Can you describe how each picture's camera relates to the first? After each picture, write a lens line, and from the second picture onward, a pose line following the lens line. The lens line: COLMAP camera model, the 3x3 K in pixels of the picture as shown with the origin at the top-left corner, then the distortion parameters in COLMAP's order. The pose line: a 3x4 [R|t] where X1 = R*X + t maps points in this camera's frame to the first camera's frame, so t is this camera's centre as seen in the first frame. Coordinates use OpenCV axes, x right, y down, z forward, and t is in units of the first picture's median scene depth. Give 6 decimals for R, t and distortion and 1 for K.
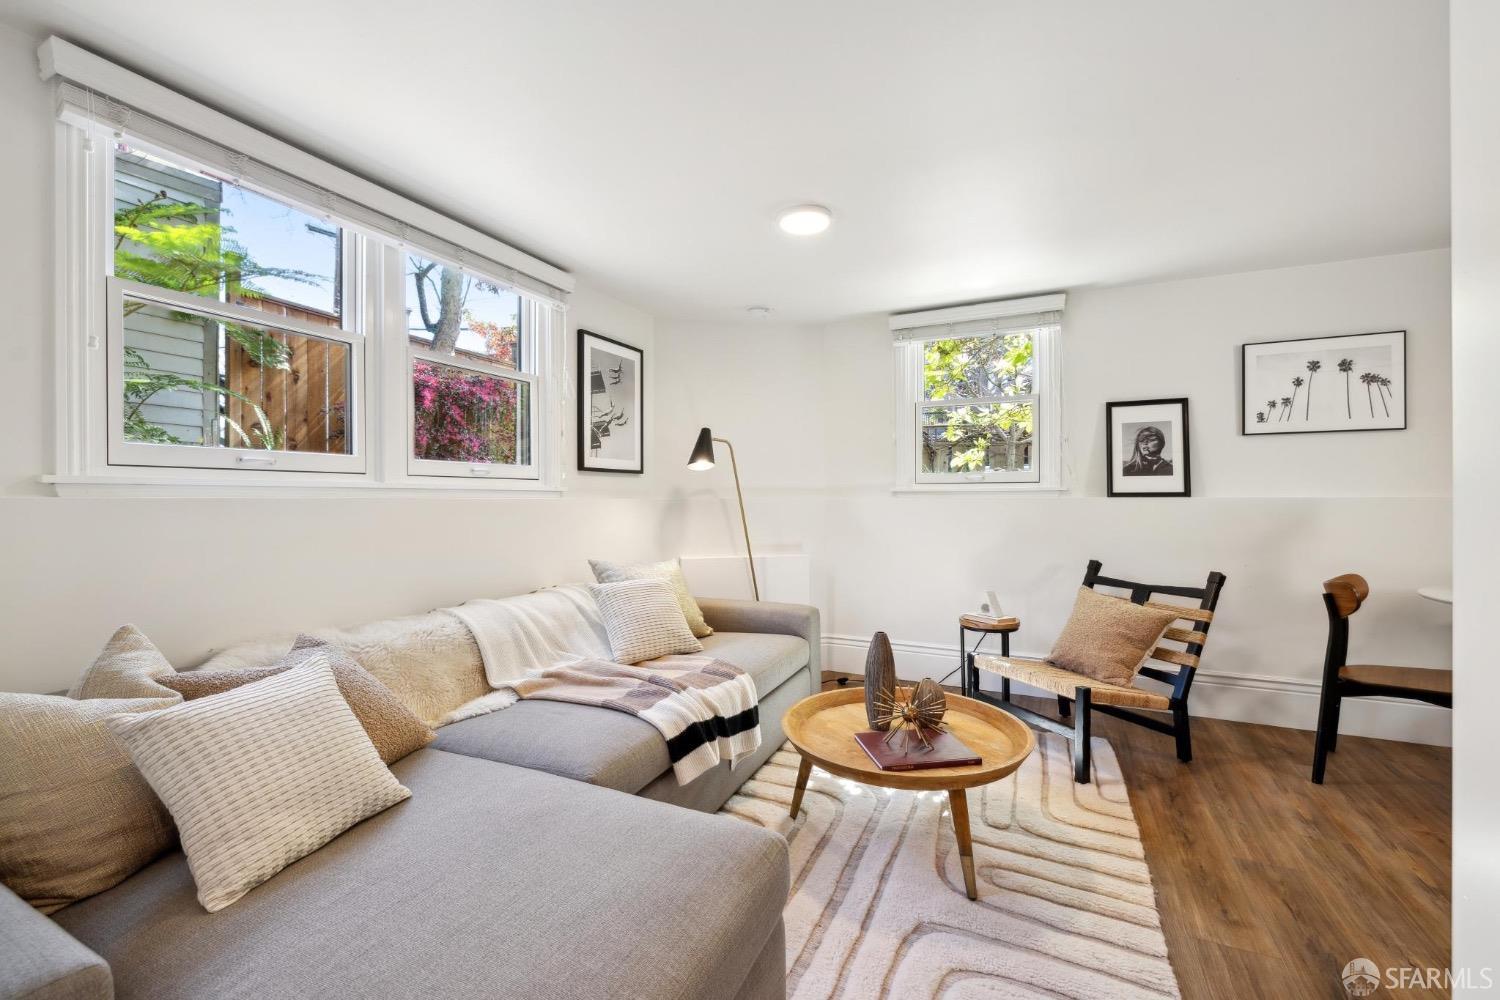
lens RADIAL K [[627.8, 0, 748.2], [0, 627.8, 496.0], [0, 0, 1]] dist [-0.007309, 0.000149]
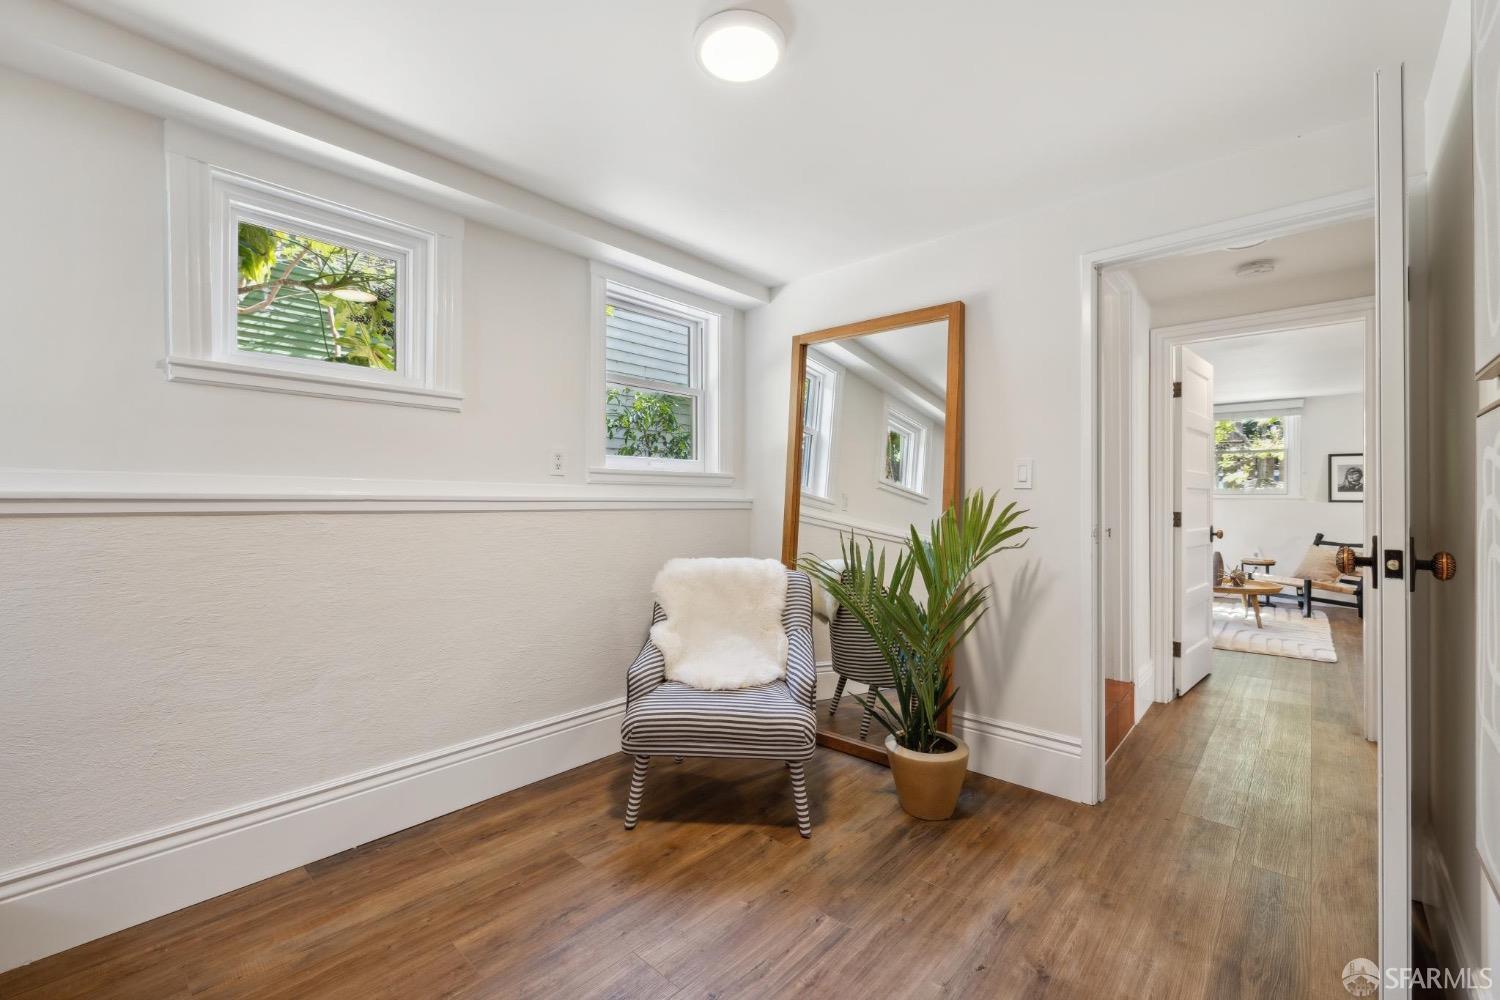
lens RADIAL K [[634.9, 0, 749.7], [0, 634.9, 492.5], [0, 0, 1]] dist [-0.000597, -0.000018]
pose [[0.962474, 0.007431, -0.271271, -0.663296], [-0.009082, 0.999947, -0.004832, -0.002376], [0.271221, 0.007114, 0.962491, -1.470178]]
